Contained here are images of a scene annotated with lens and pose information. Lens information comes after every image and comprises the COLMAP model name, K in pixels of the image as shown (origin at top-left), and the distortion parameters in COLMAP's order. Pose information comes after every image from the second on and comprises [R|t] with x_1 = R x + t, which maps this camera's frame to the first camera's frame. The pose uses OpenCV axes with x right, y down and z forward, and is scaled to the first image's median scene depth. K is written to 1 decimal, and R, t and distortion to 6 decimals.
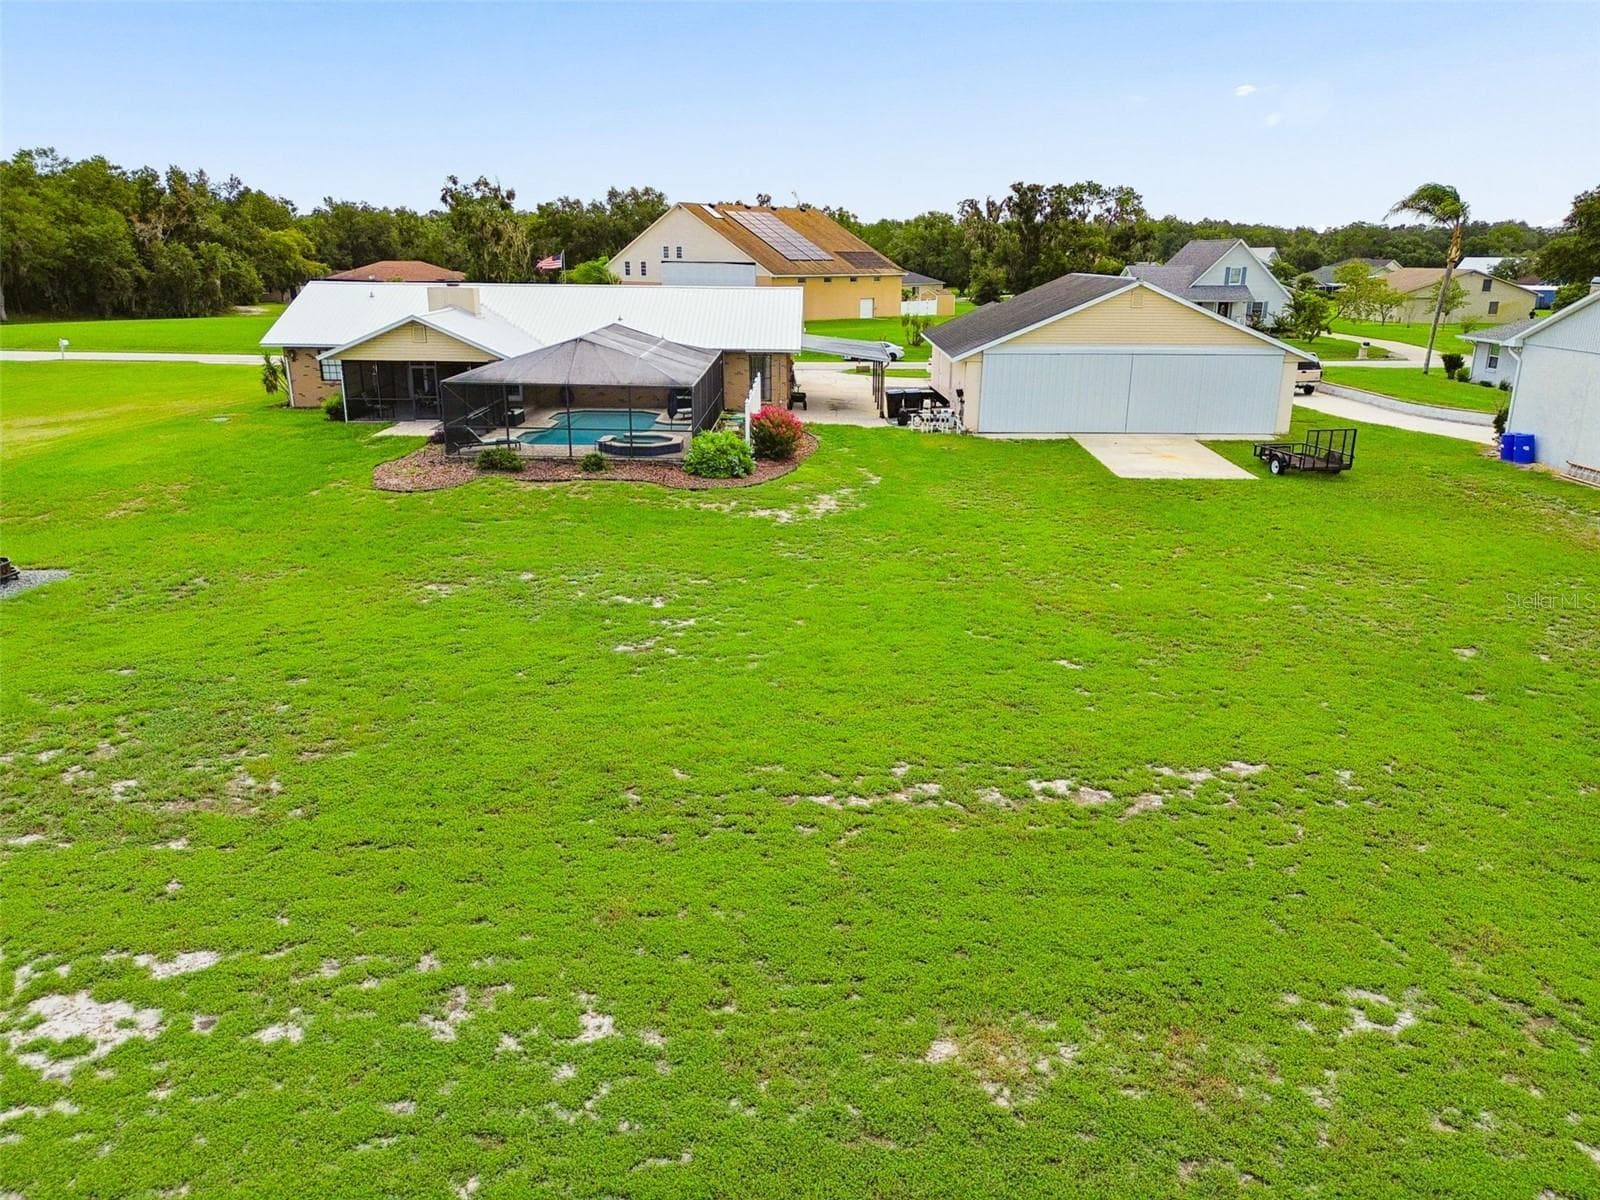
lens RADIAL K [[1135.6, 0, 801.0], [0, 1135.6, 596.5], [0, 0, 1]] dist [0.063446, -0.050219]
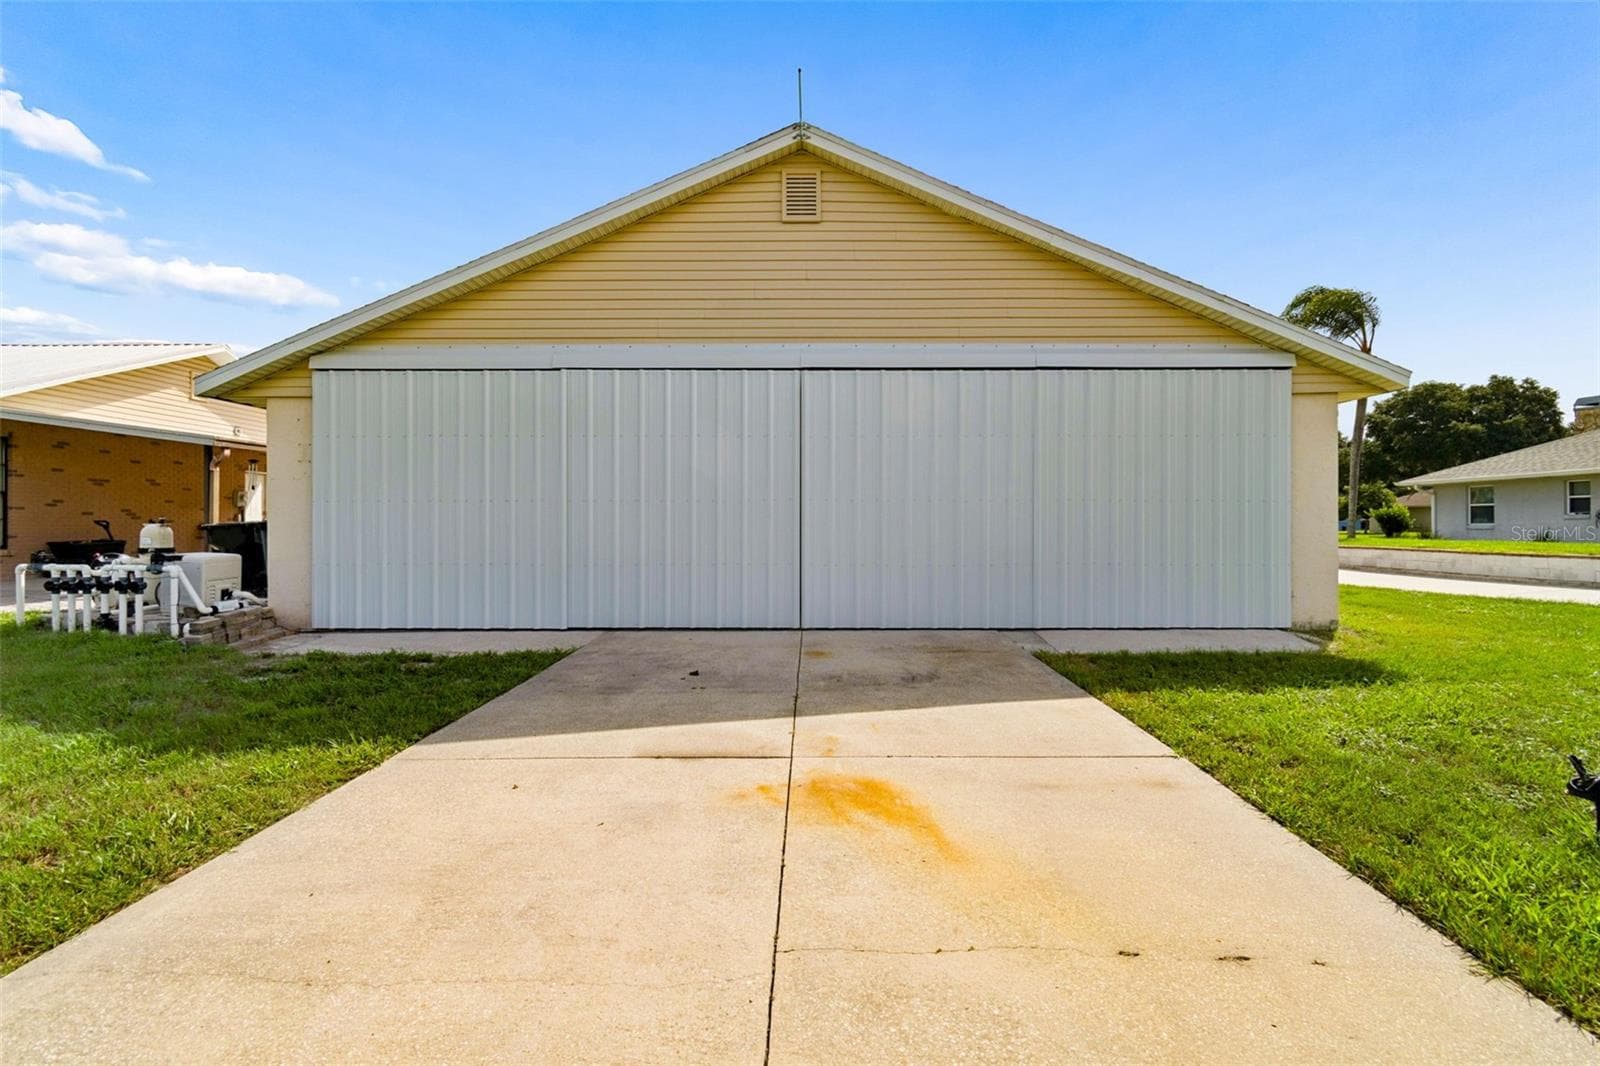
lens RADIAL K [[706.9, 0, 804.9], [0, 706.9, 532.9], [0, 0, 1]] dist [-0.002375, -0.000176]
pose [[0.999805, -0.009163, 0.017478, 0.103763], [0.013657, 0.960595, -0.277615, -0.042683], [-0.014246, 0.277799, 0.960534, 0.300483]]
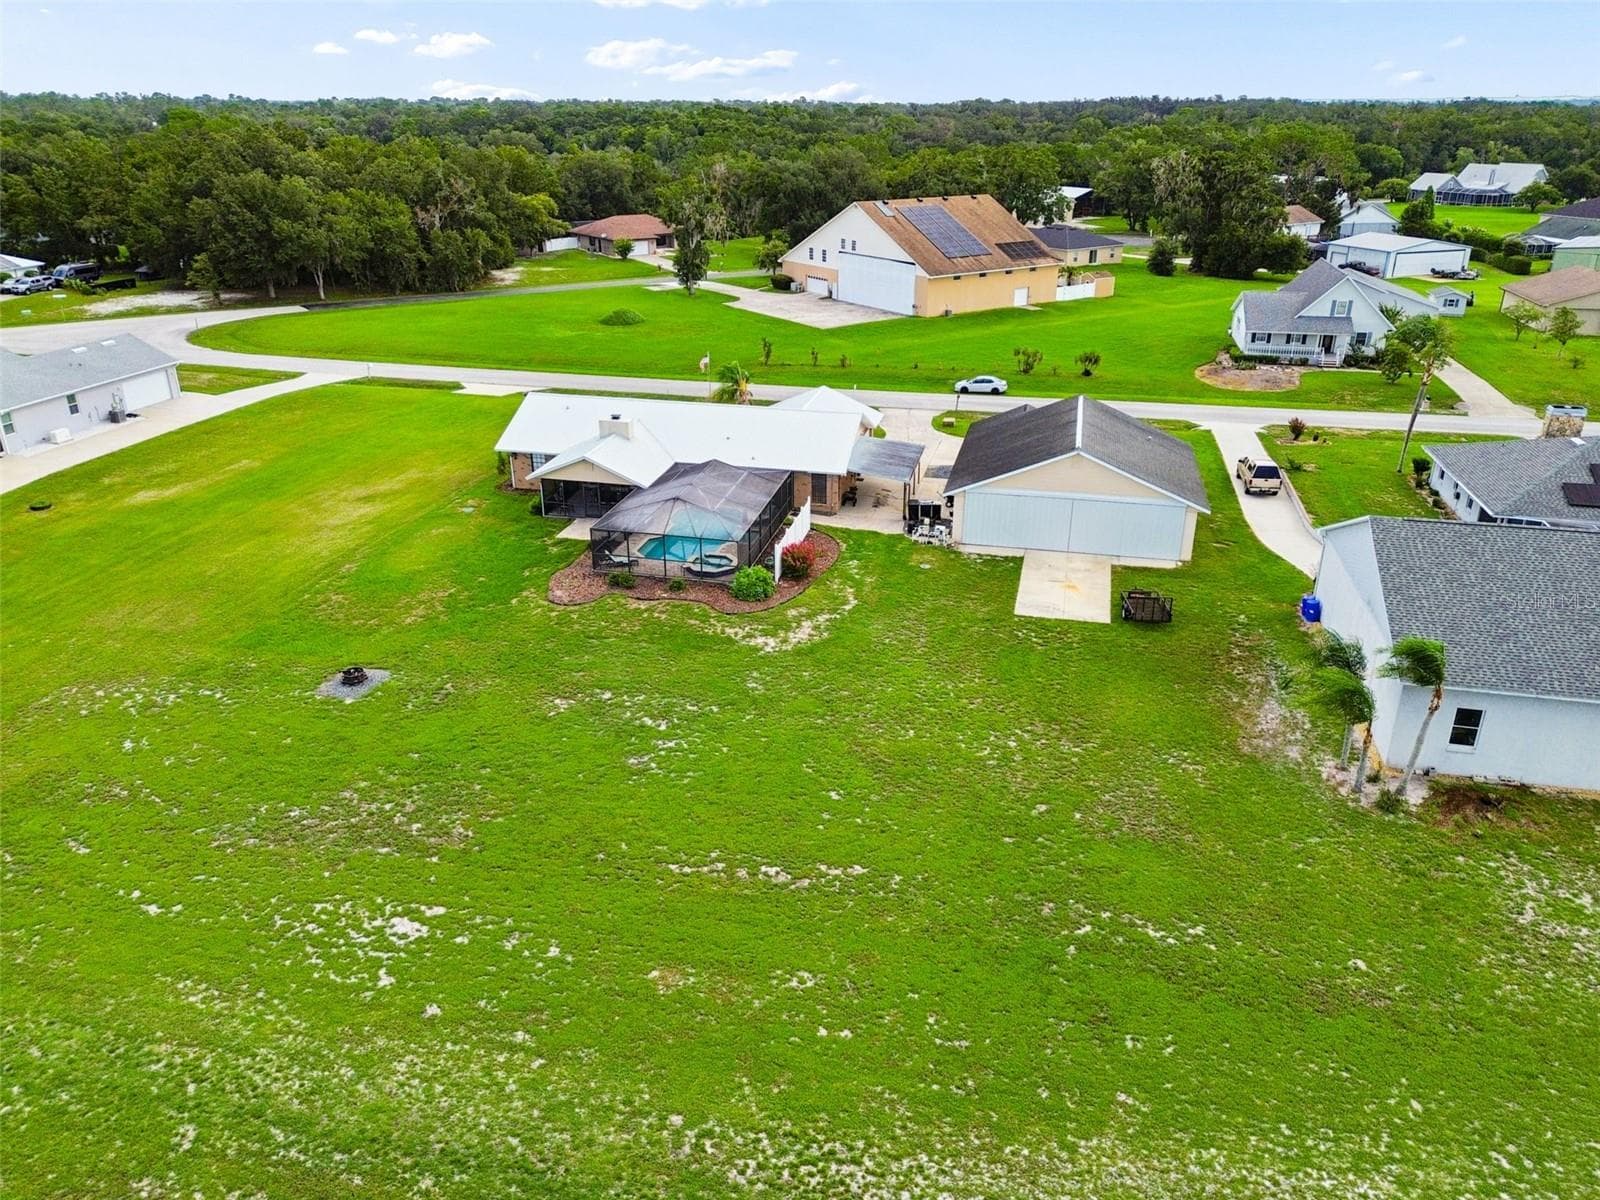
lens RADIAL K [[1148.0, 0, 800.0], [0, 1148.0, 600.0], [0, 0, 1]] dist [0.056792, -0.045952]
pose [[0.978413, 0.076384, -0.192026, 0.087702], [-0.054334, 0.991575, 0.117584, -0.085348], [0.199389, -0.104612, 0.974320, -0.159983]]
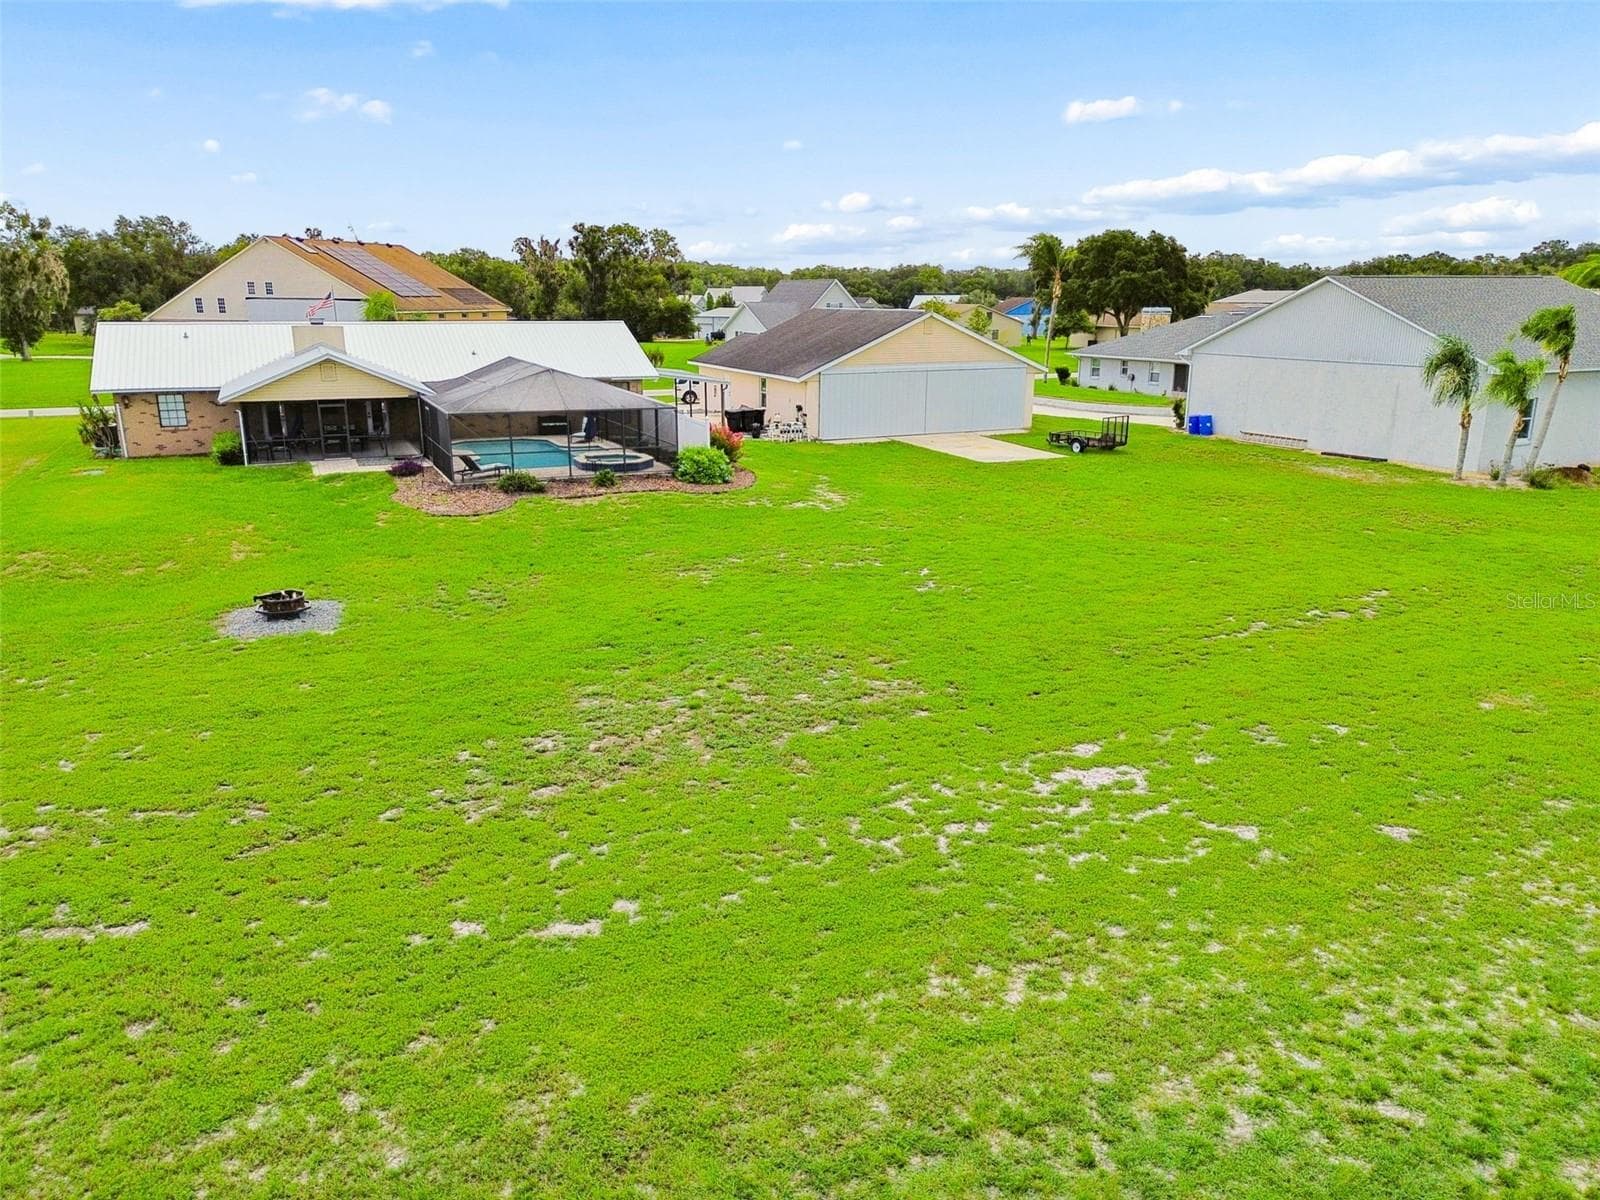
lens RADIAL K [[1135.6, 0, 801.0], [0, 1135.6, 596.5], [0, 0, 1]] dist [0.063446, -0.050219]
pose [[0.900487, -0.116715, 0.418929, -0.139819], [0.129014, 0.991642, -0.001041, 0.006254], [-0.415306, 0.054985, 0.908019, -0.022571]]
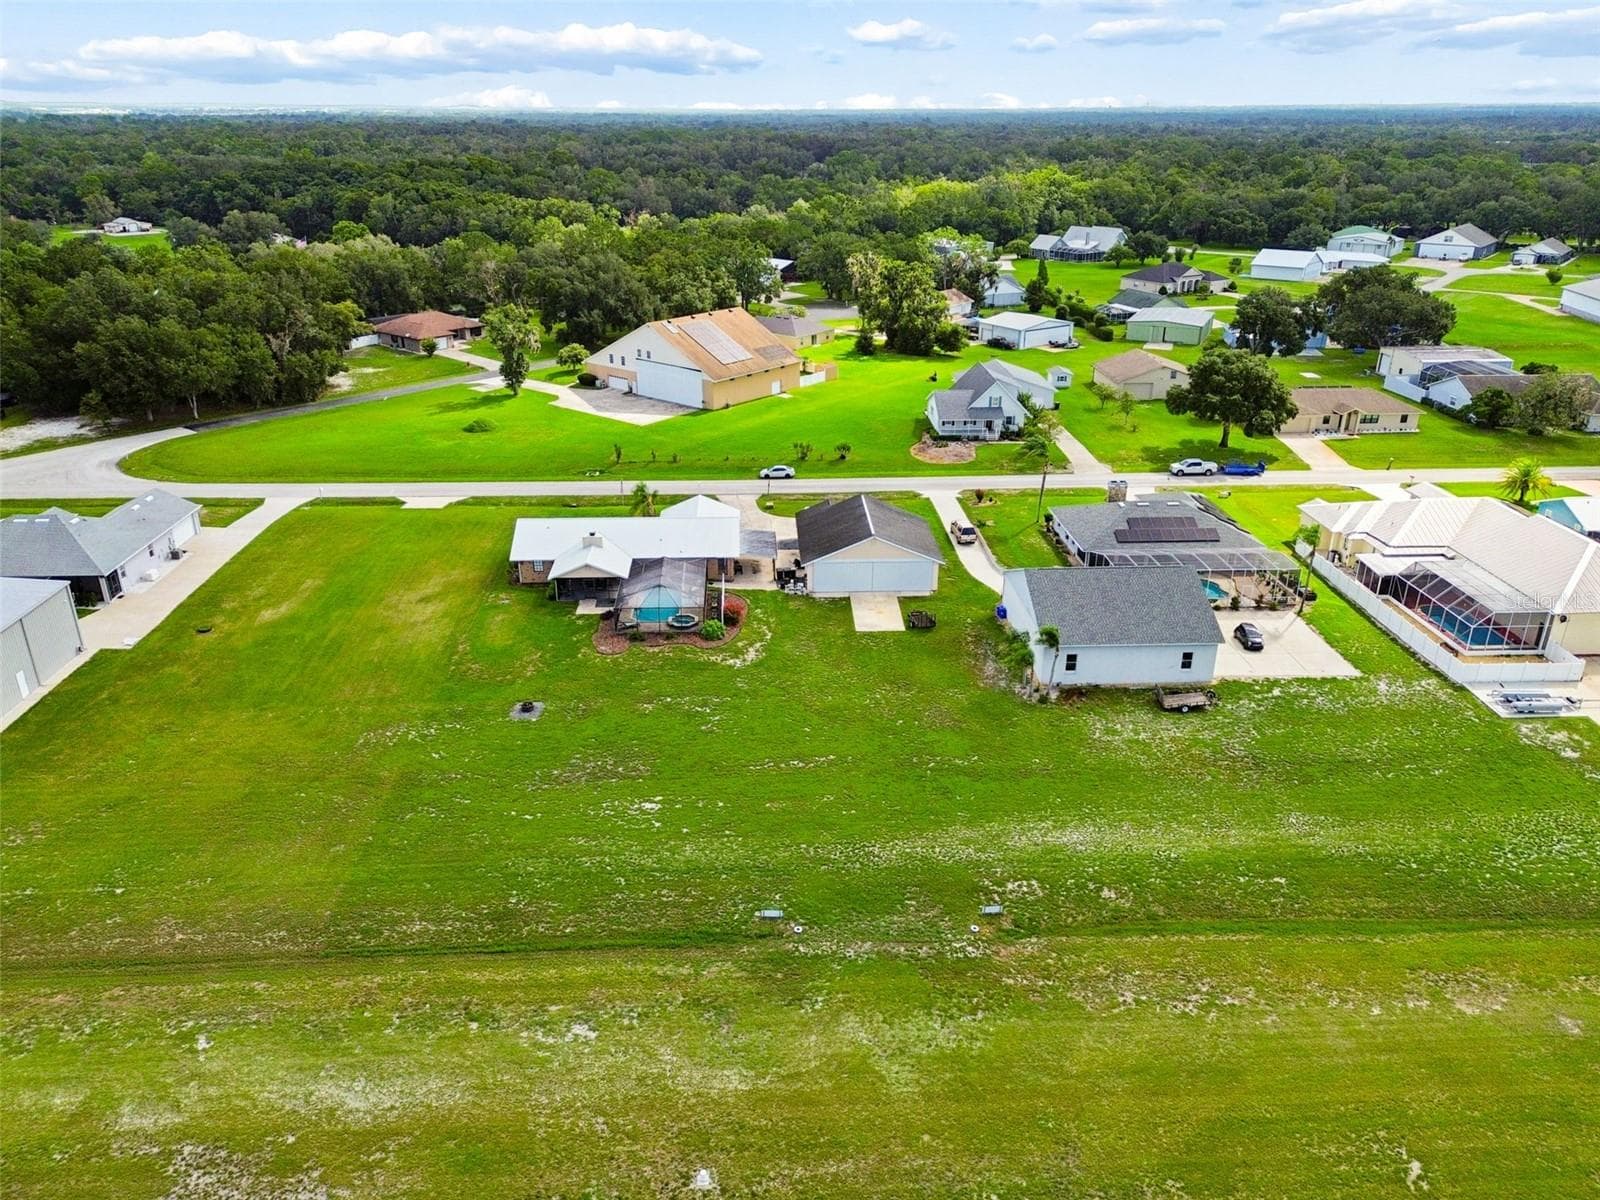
lens RADIAL K [[1143.5, 0, 800.0], [0, 1143.5, 600.0], [0, 0, 1]] dist [0.100815, -0.162136]
pose [[0.997976, -0.029149, 0.056515, -0.004307], [0.022683, 0.993466, 0.111848, -0.148729], [-0.059406, -0.110340, 0.992117, -0.529954]]
